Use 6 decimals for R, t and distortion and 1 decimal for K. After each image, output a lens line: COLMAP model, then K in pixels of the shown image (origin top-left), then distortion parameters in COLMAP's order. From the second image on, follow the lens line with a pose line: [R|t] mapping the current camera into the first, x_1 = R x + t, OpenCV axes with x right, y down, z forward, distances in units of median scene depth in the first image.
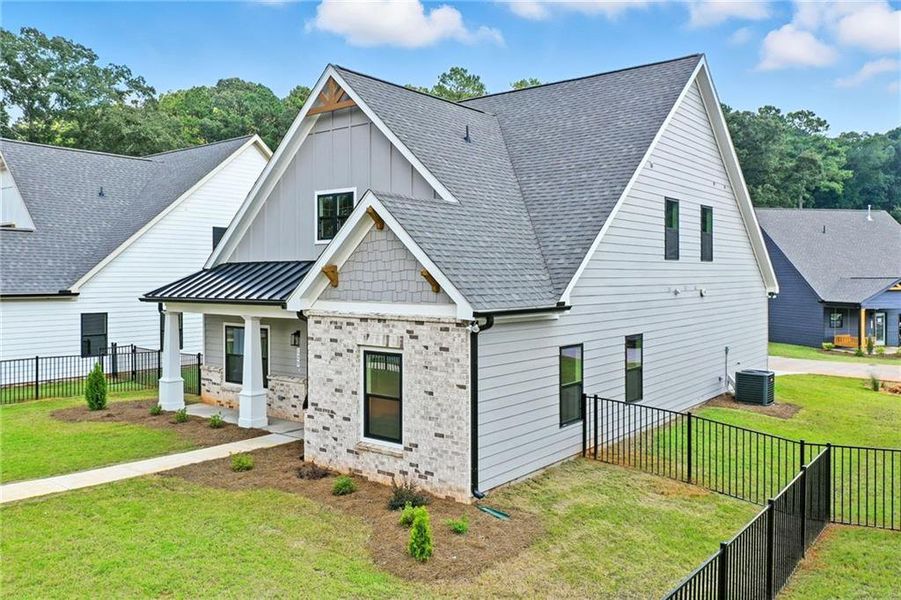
lens RADIAL K [[738.3, 0, 450.5], [0, 738.3, 300.0], [0, 0, 1]] dist [-0.002383, -0.002787]
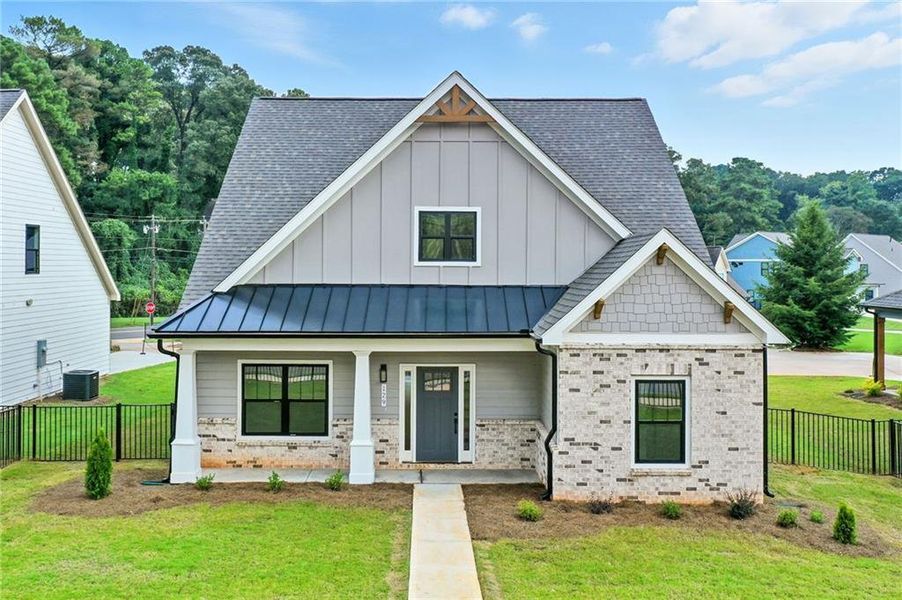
lens RADIAL K [[864.8, 0, 450.2], [0, 864.8, 279.9], [0, 0, 1]] dist [-0.013675, -0.002590]
pose [[0.777614, -0.008321, 0.628686, -1.082460], [0.016617, 0.999835, -0.007320, -0.067725], [-0.628522, 0.016139, 0.777624, 0.217935]]
